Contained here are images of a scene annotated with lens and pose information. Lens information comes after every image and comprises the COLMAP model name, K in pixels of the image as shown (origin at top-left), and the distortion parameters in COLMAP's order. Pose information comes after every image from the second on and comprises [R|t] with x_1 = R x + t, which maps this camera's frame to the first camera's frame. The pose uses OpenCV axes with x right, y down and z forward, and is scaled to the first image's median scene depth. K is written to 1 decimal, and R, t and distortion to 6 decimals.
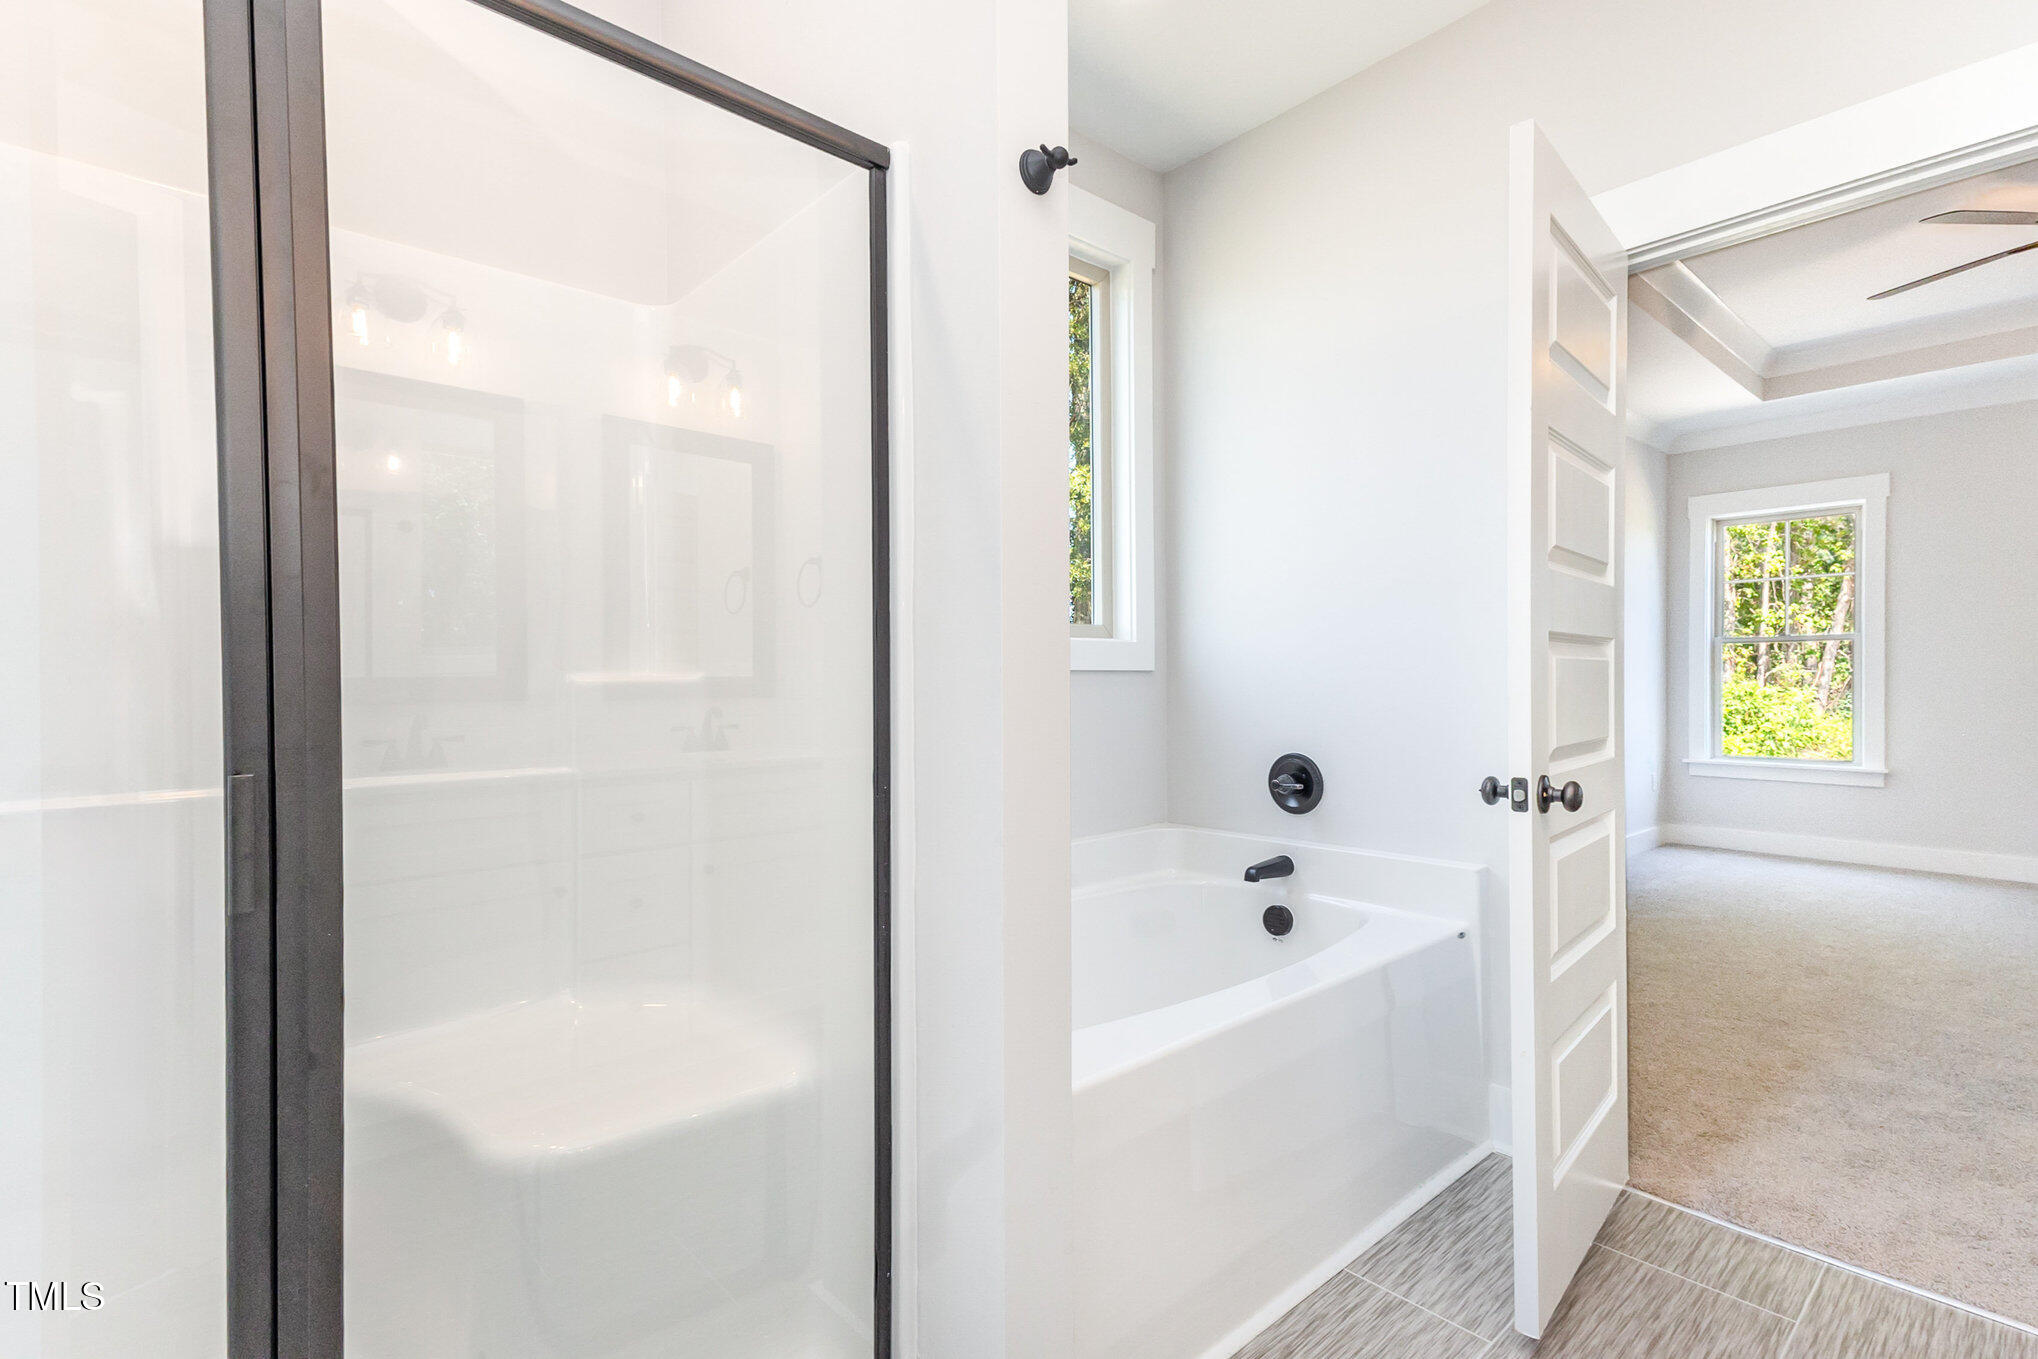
lens RADIAL K [[937.5, 0, 1029.2], [0, 937.5, 686.1], [0, 0, 1]] dist [0.016477, -0.000785]
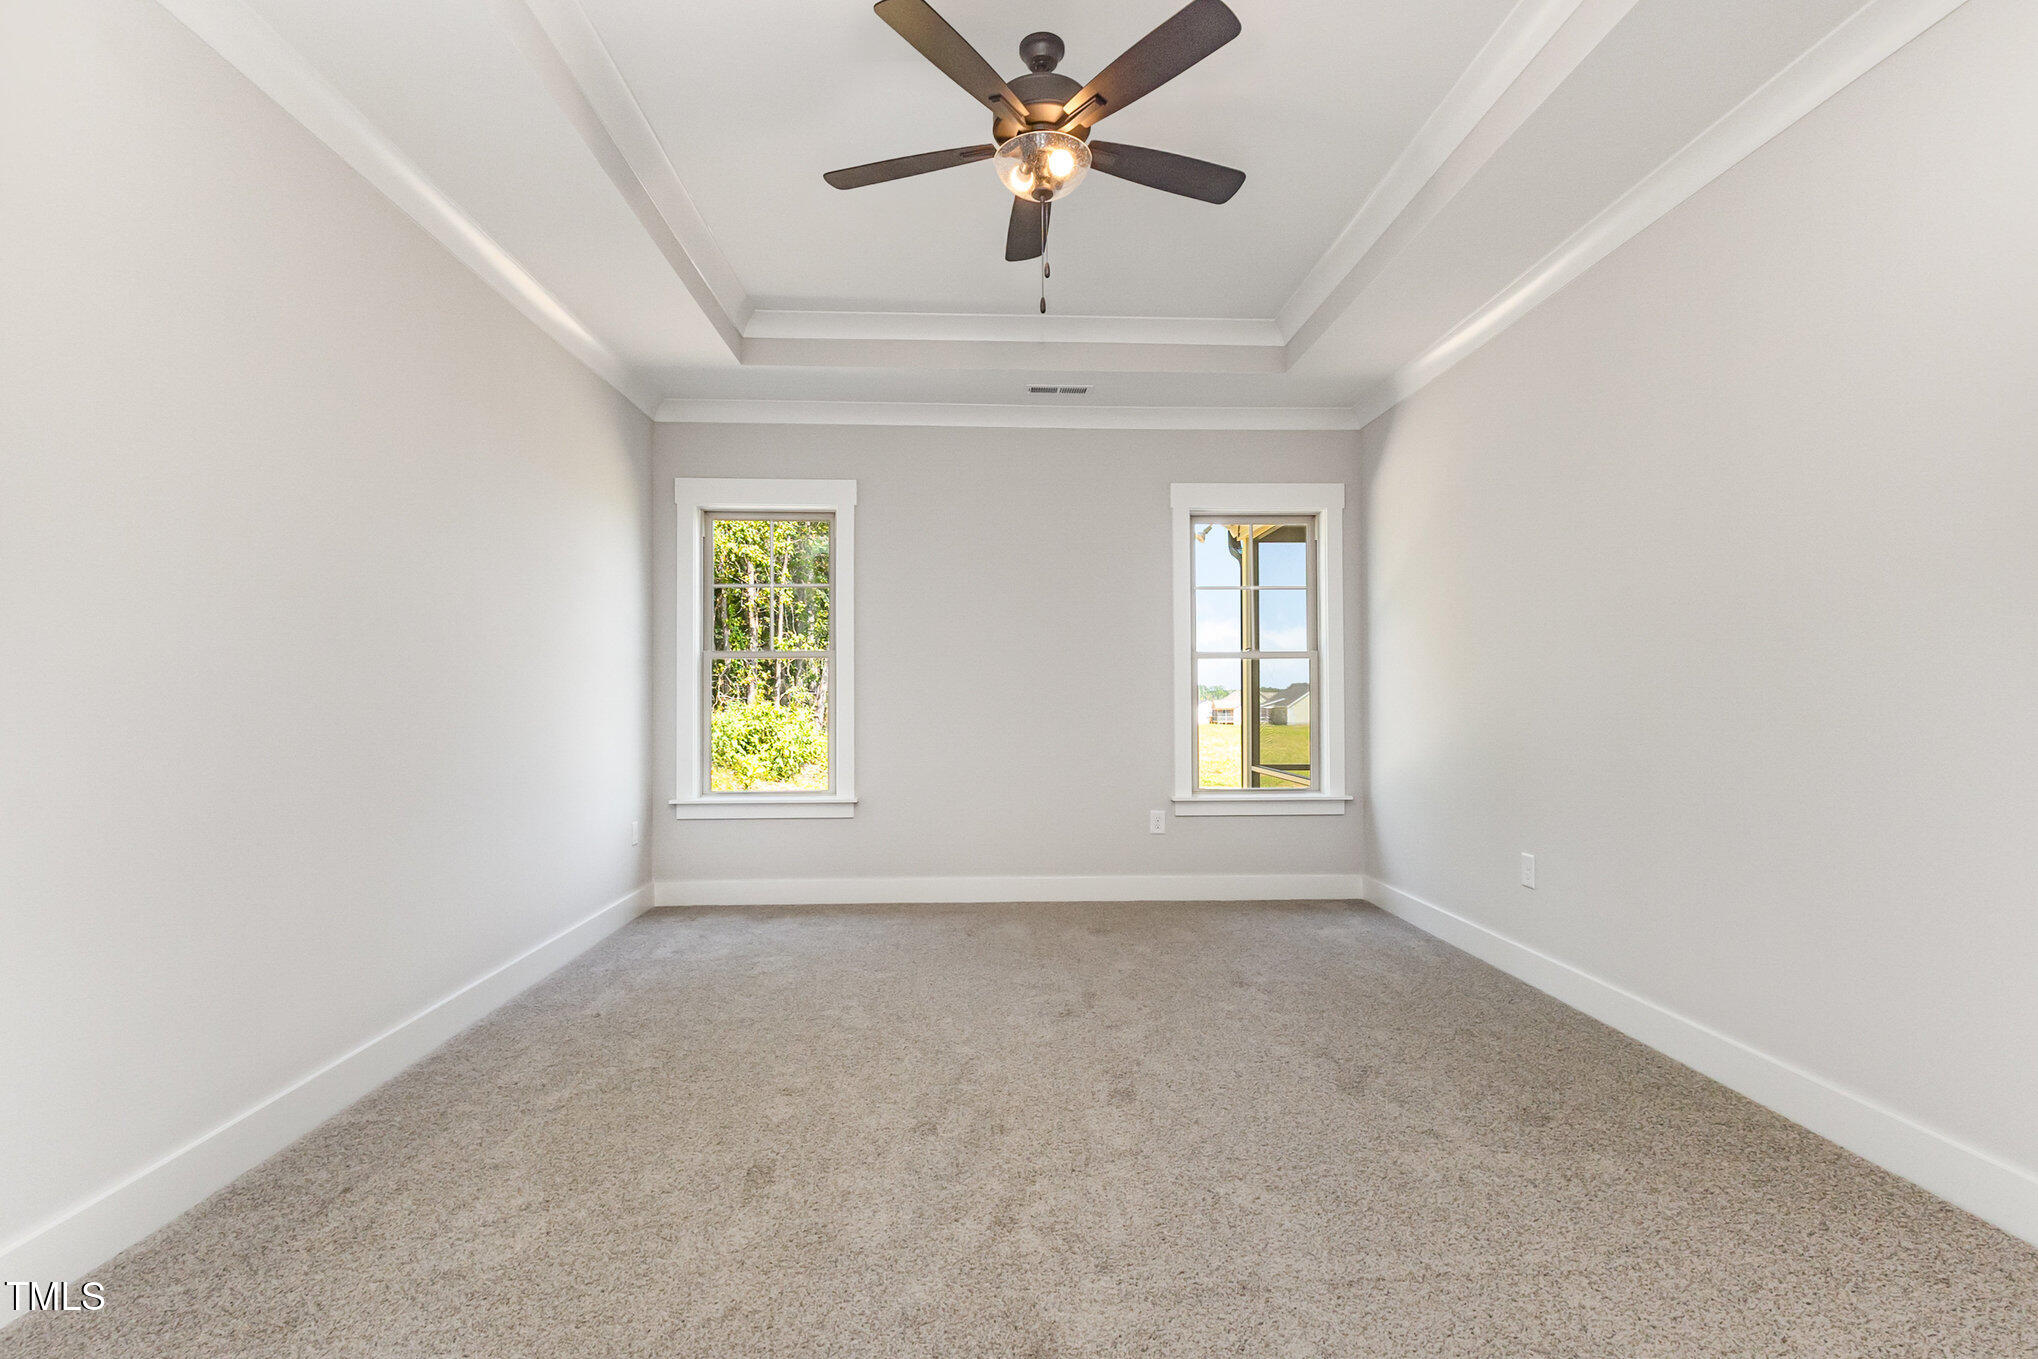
lens RADIAL K [[937.5, 0, 1024.1], [0, 937.5, 682.6], [0, 0, 1]] dist [0.016477, -0.000785]
pose [[0.617889, 0.012759, 0.786162, 0.114367], [0.008488, 0.999702, -0.022895, -0.000783], [-0.786219, 0.020819, 0.617597, 0.122862]]
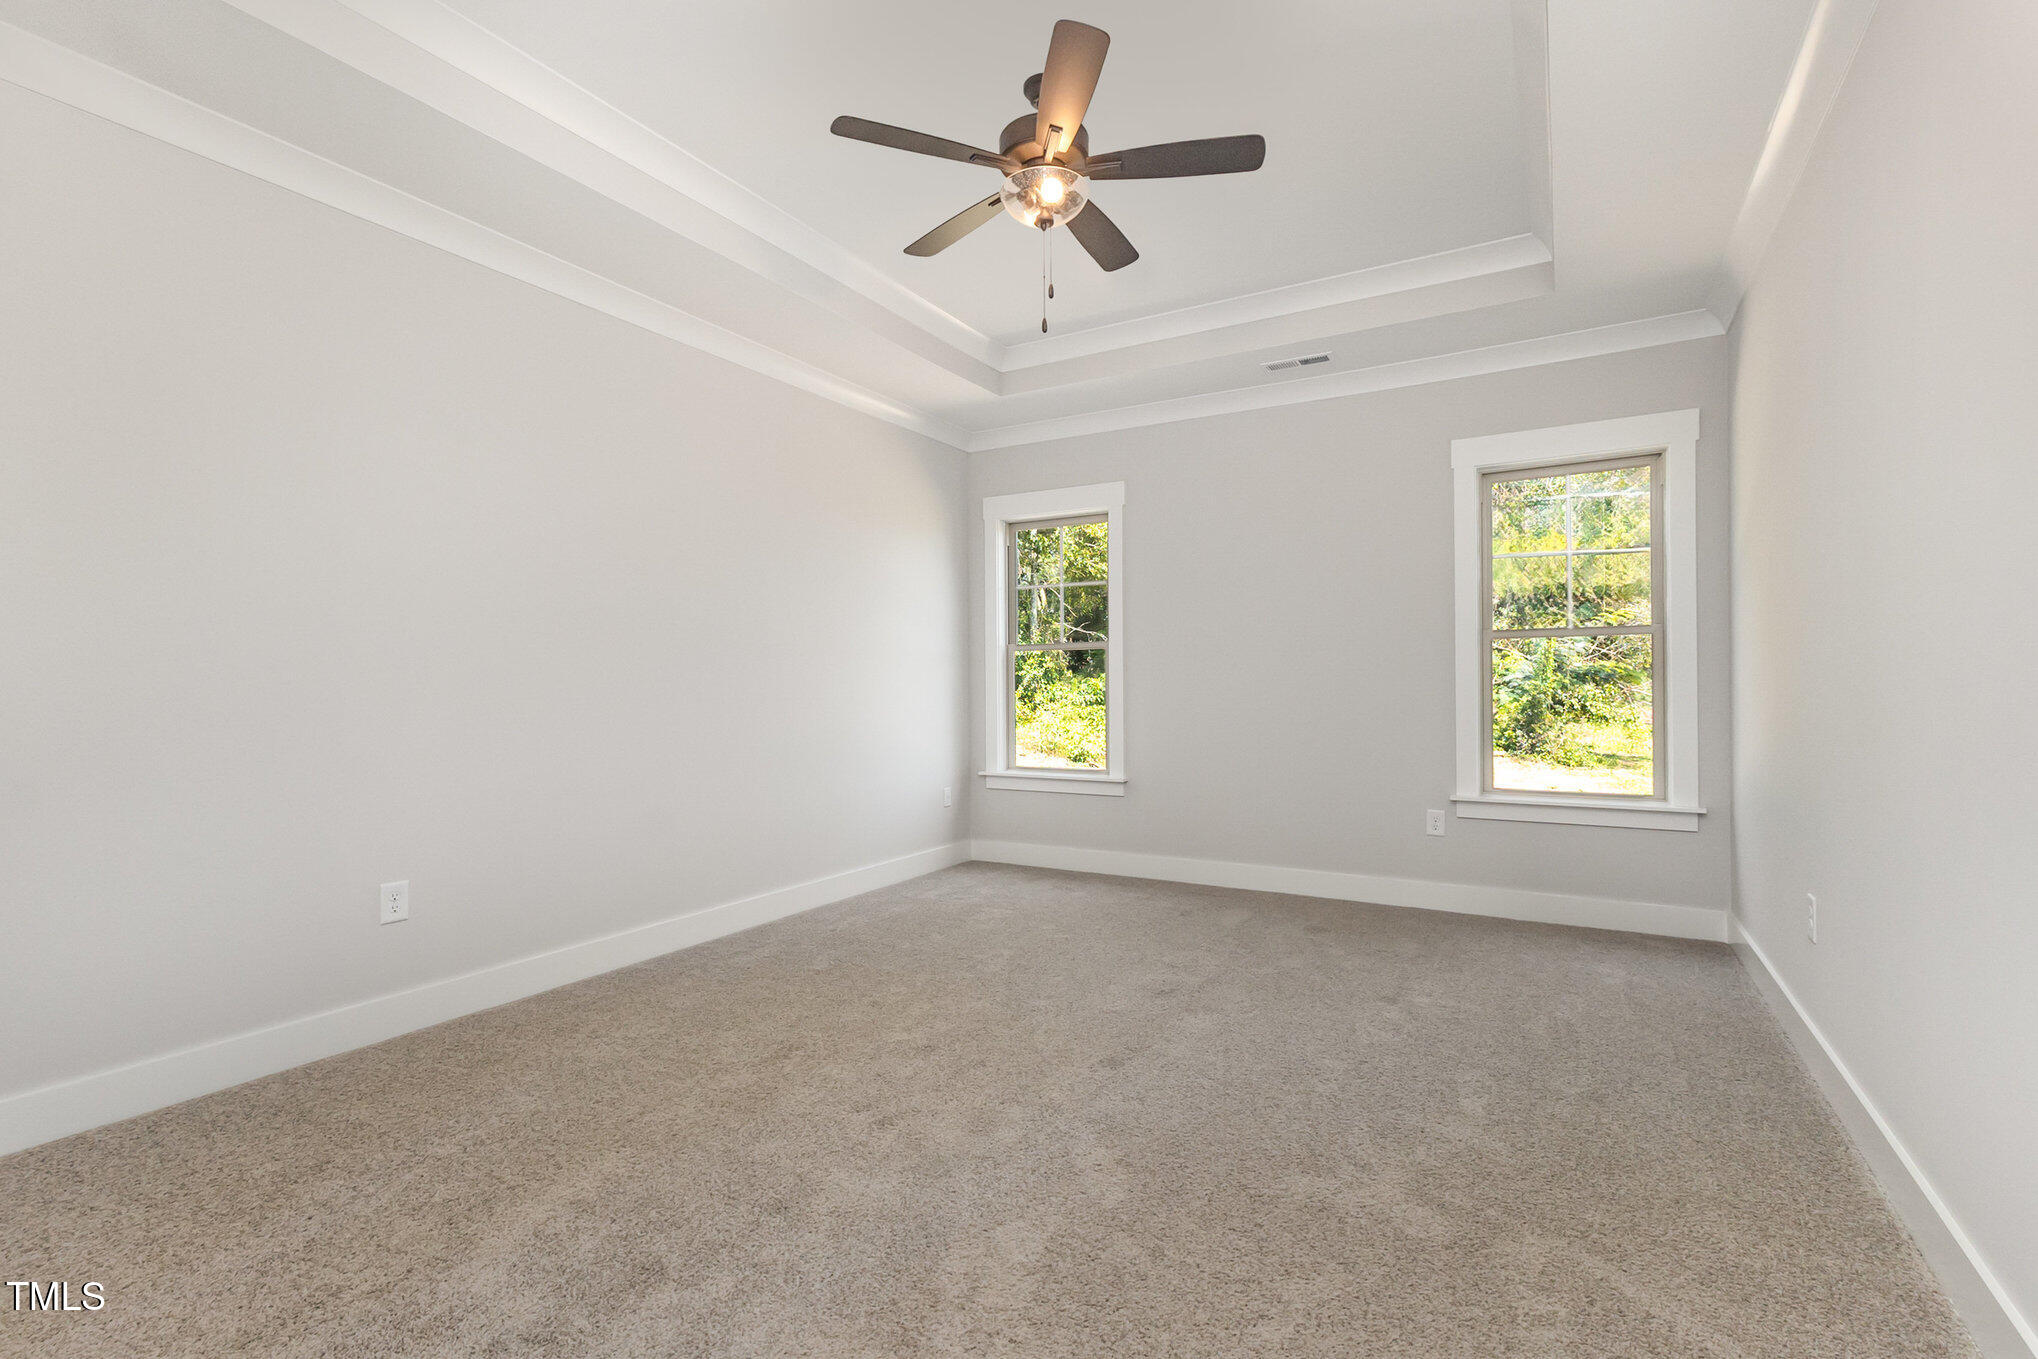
lens RADIAL K [[937.5, 0, 1012.2], [0, 937.5, 677.6], [0, 0, 1]] dist [0.016477, -0.000785]
pose [[0.943899, -0.001563, 0.330230, 0.189315], [0.007538, 0.999830, -0.016814, -0.000479], [-0.330148, 0.018360, 0.943751, 0.045049]]
